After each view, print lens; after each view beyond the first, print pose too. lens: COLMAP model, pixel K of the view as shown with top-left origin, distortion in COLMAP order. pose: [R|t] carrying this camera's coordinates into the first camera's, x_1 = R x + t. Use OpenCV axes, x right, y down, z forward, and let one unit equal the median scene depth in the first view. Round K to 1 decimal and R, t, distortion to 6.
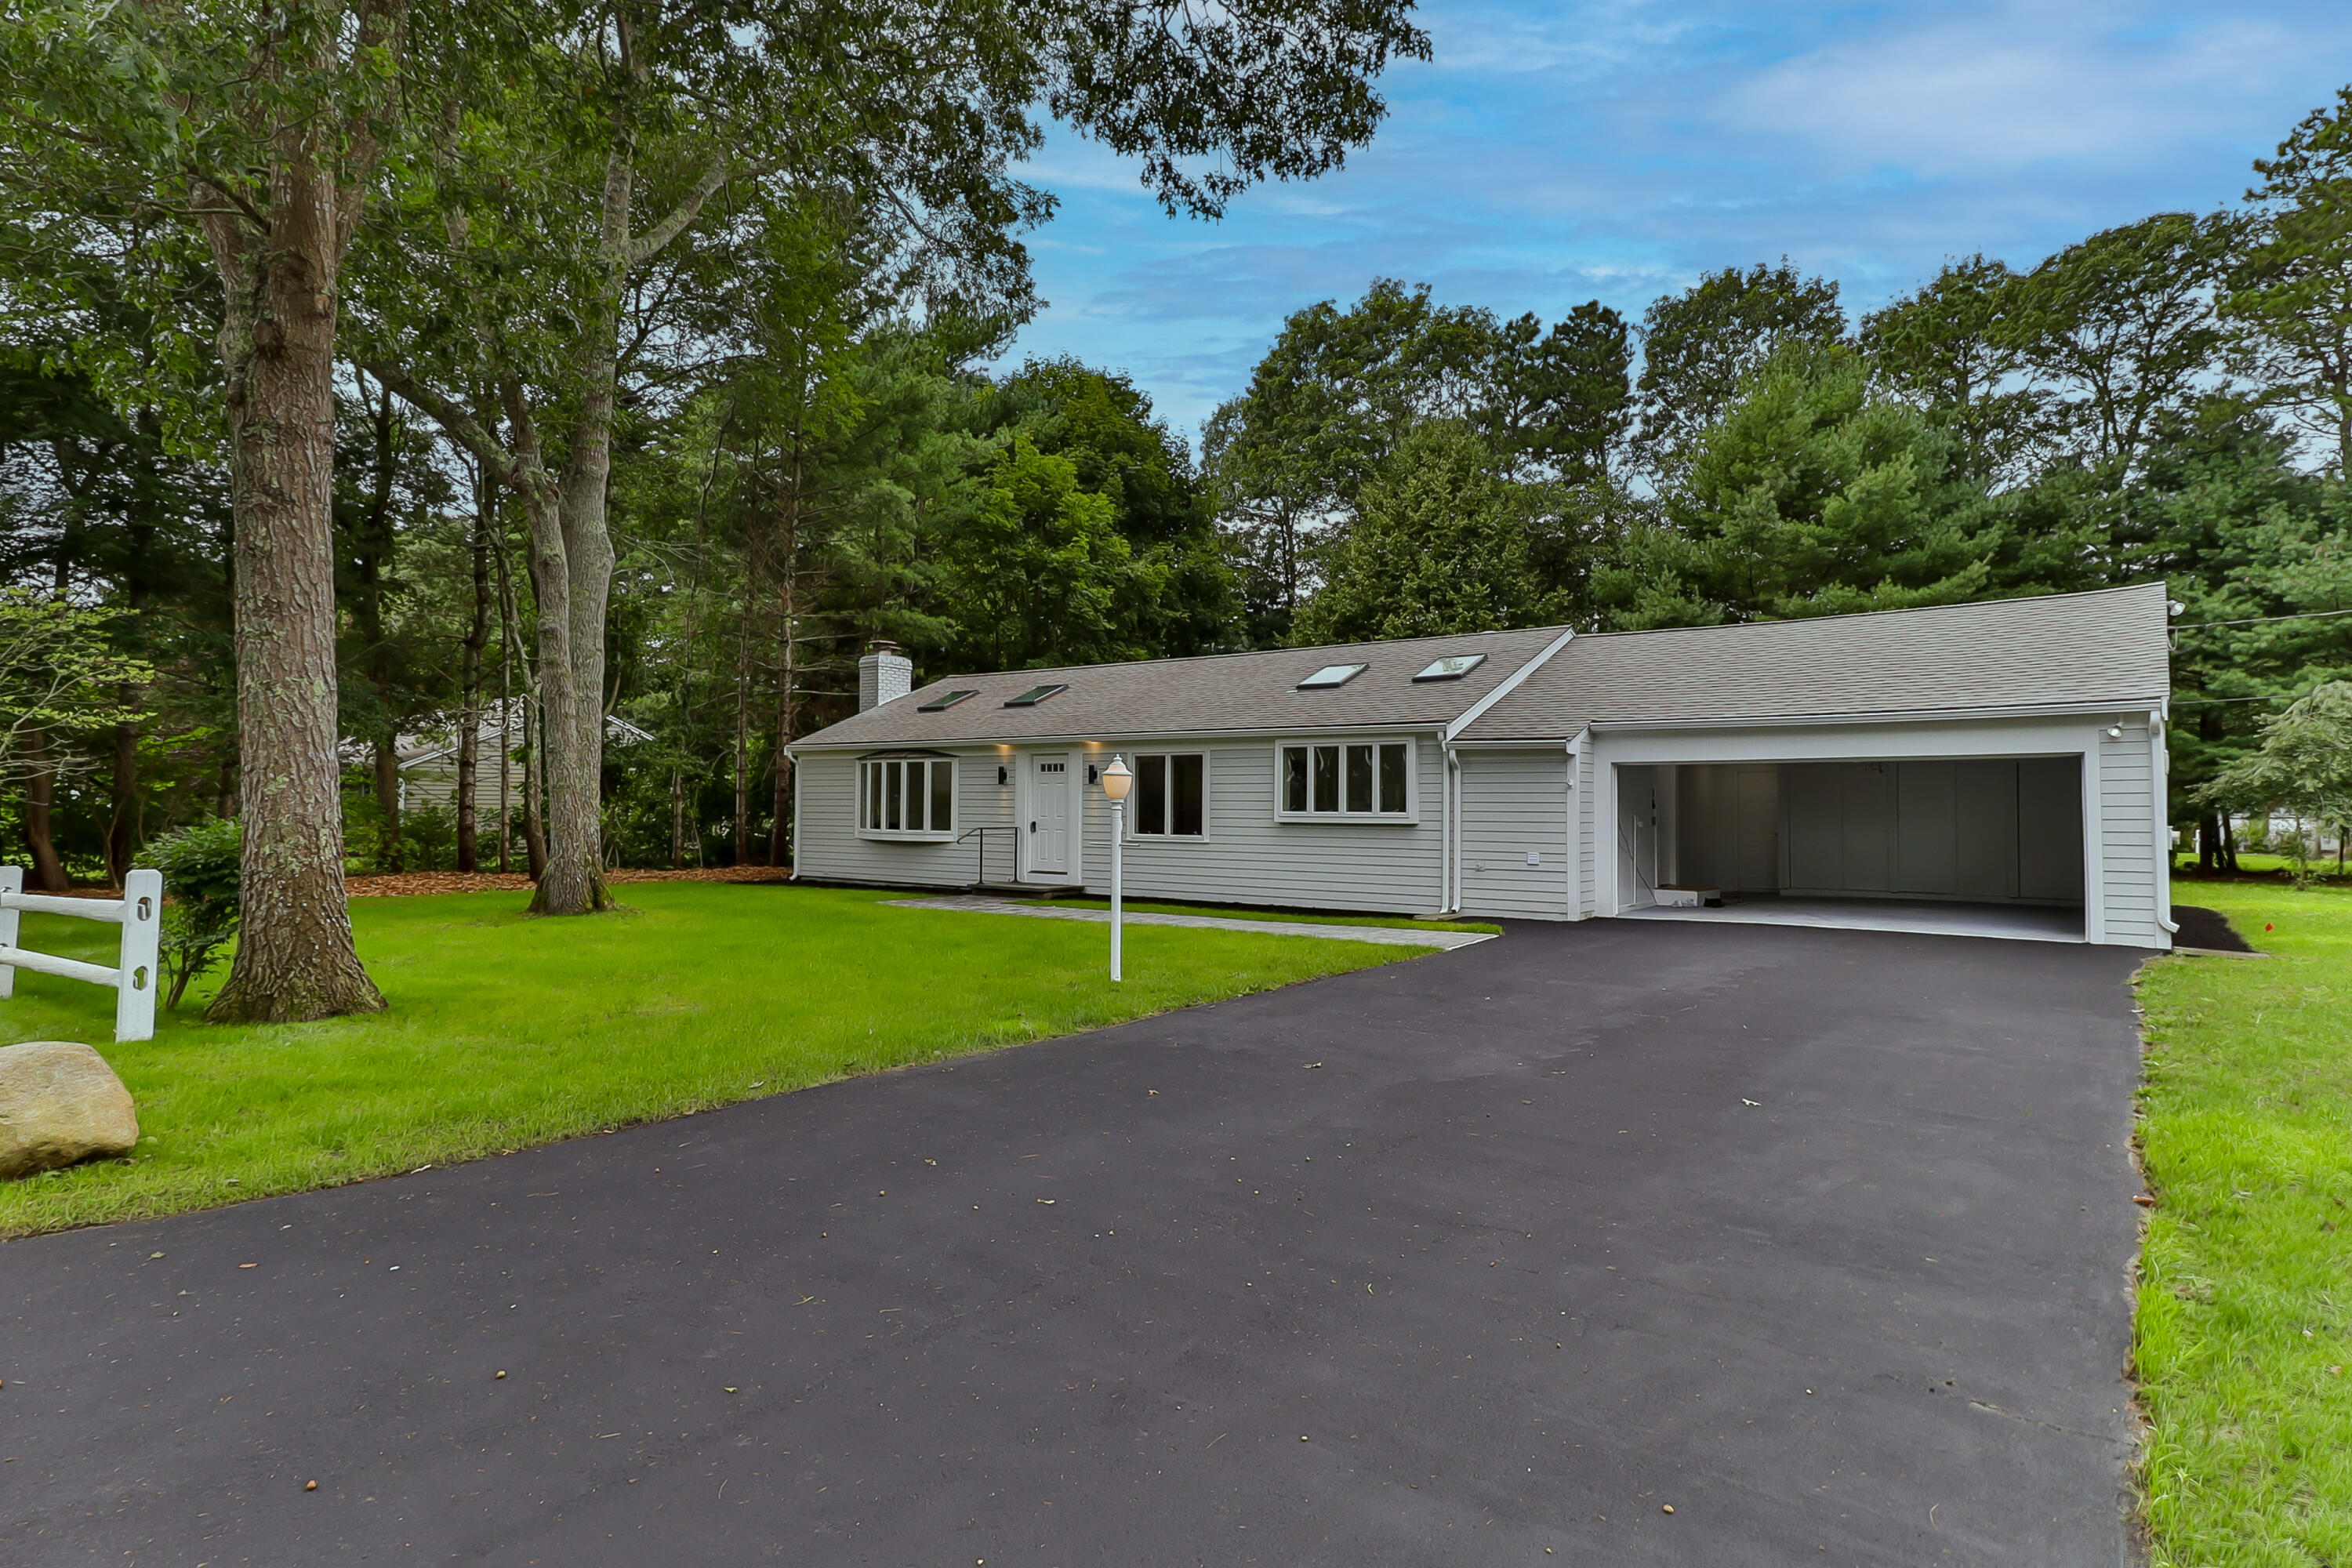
lens RADIAL K [[1248.4, 0, 1176.0], [0, 1248.4, 784.0], [0, 0, 1]] dist [0.000202, -0.000171]
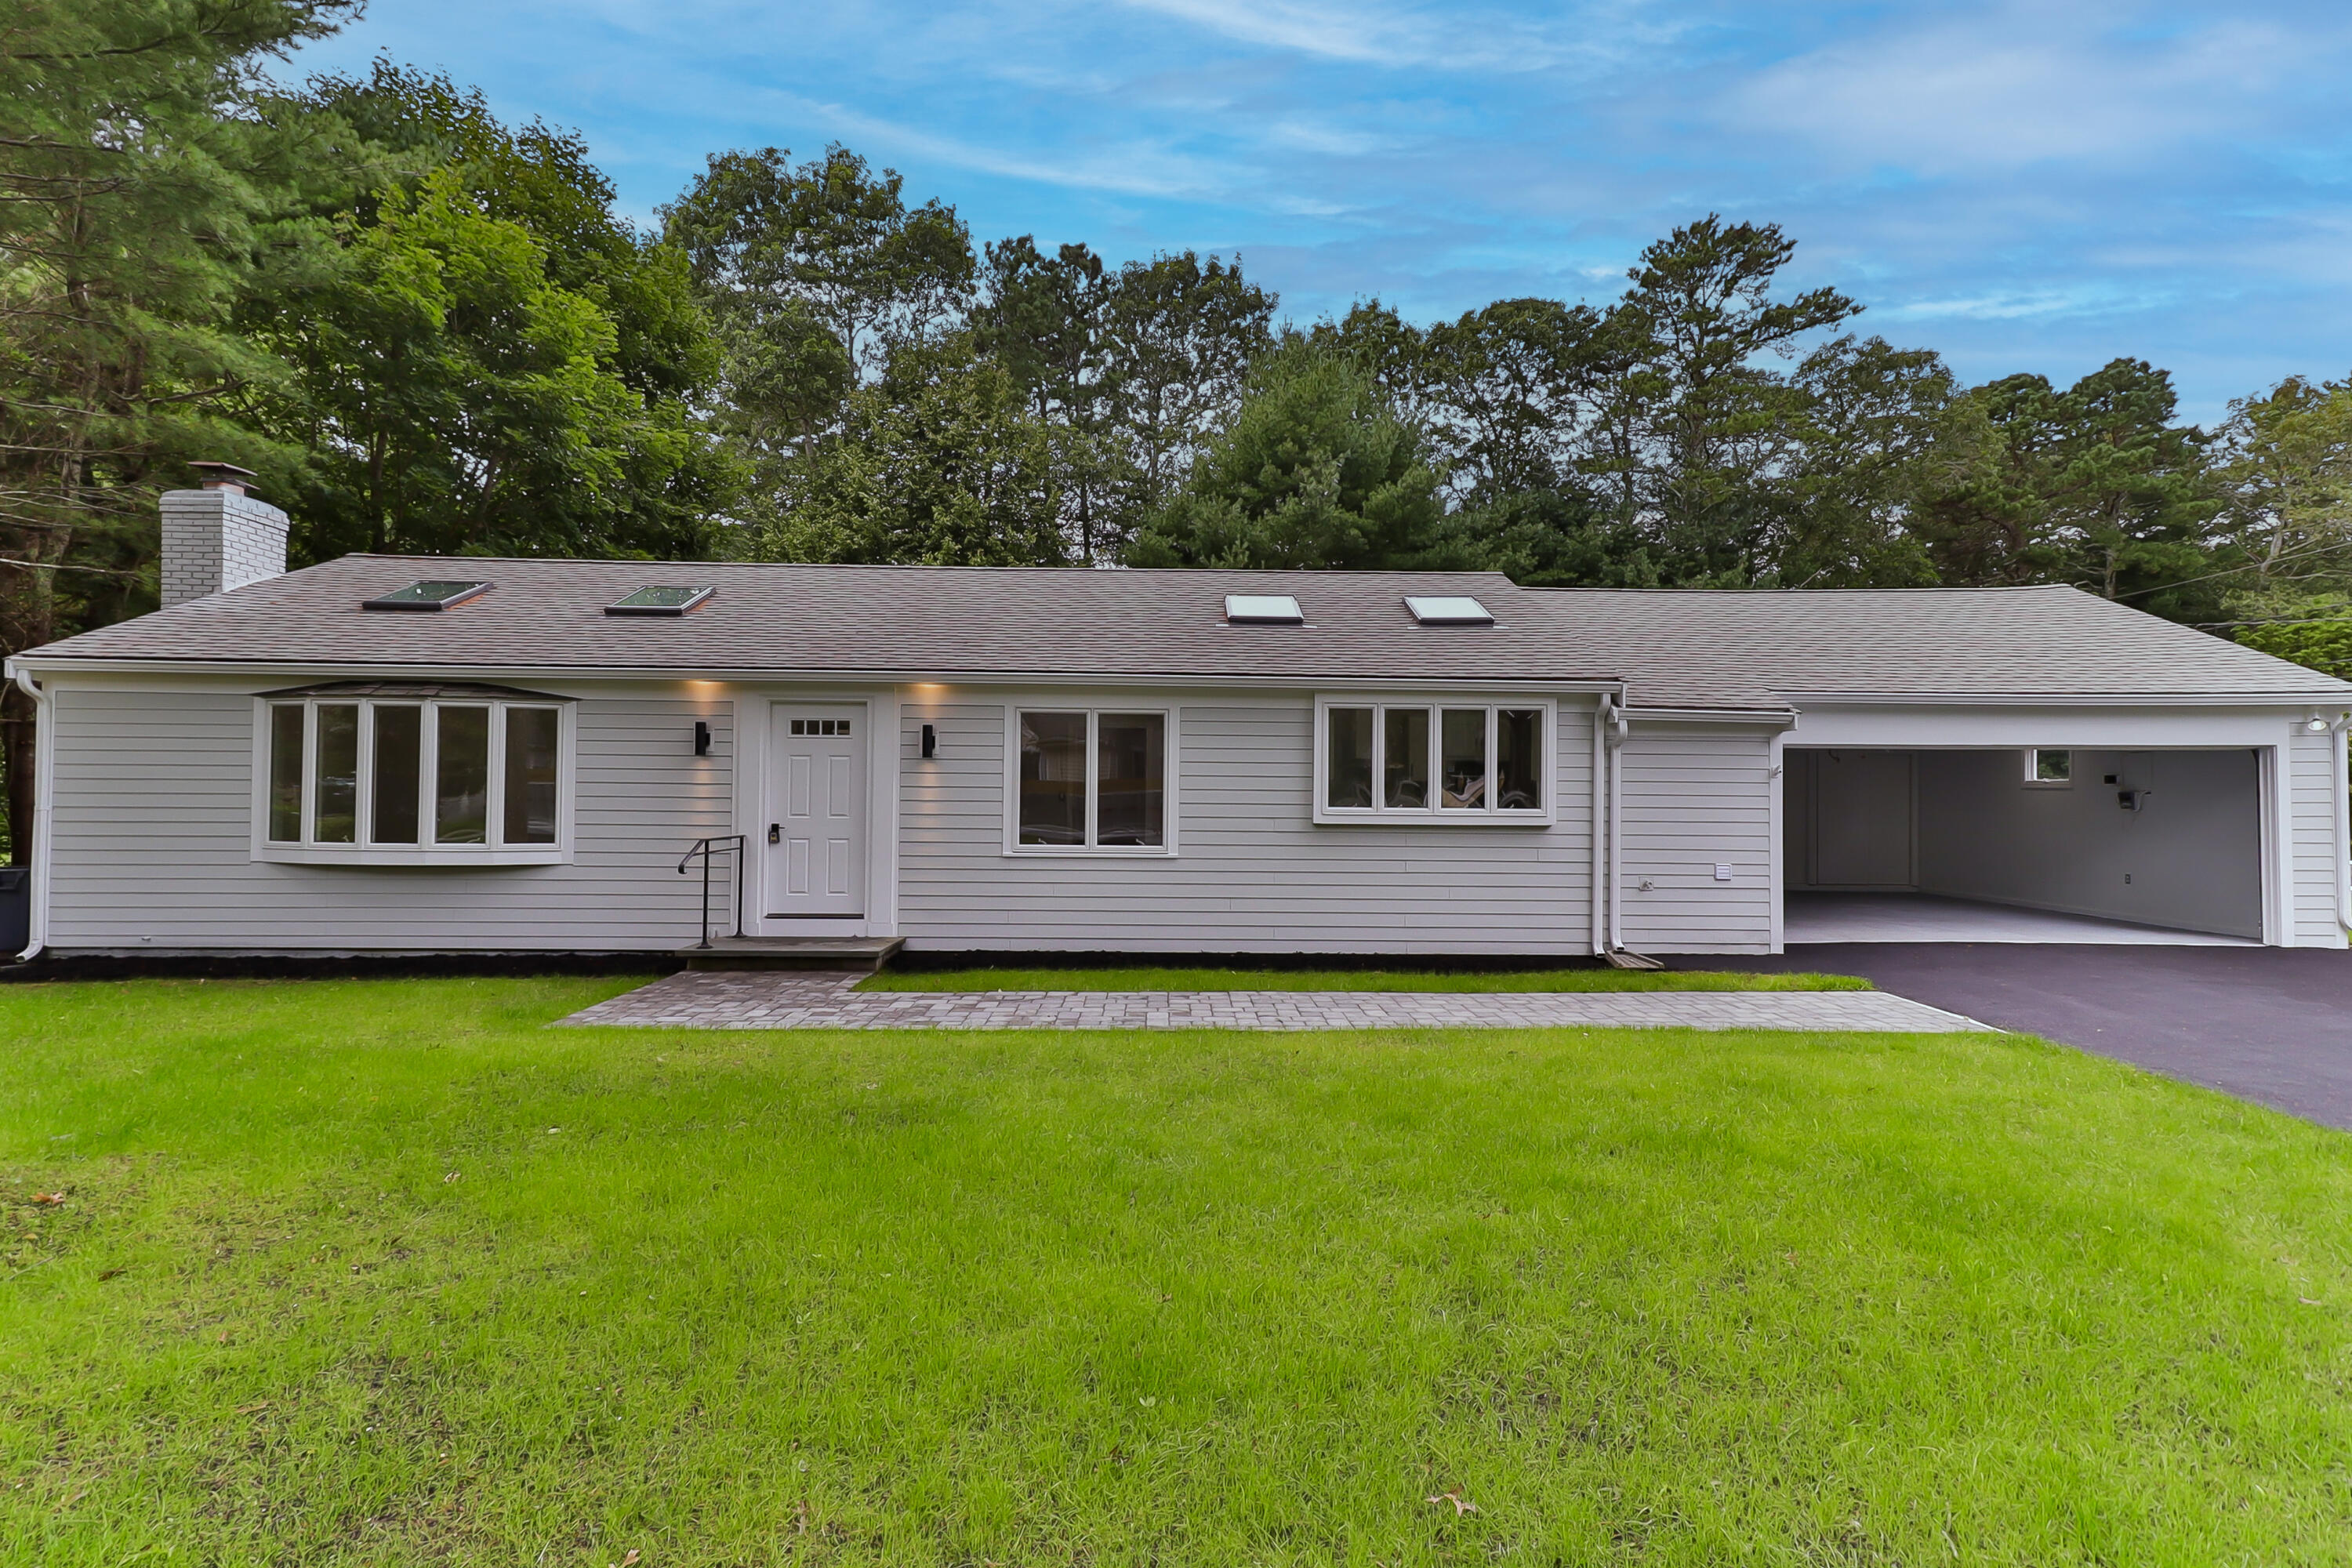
lens RADIAL K [[1199.9, 0, 1193.3], [0, 1199.9, 764.9], [0, 0, 1]] dist [0.028870, -0.000374]
pose [[0.783855, 0.015141, 0.620759, -0.300178], [-0.015465, 0.999869, -0.004861, 0.003801], [-0.620751, -0.005789, 0.783986, 0.474611]]
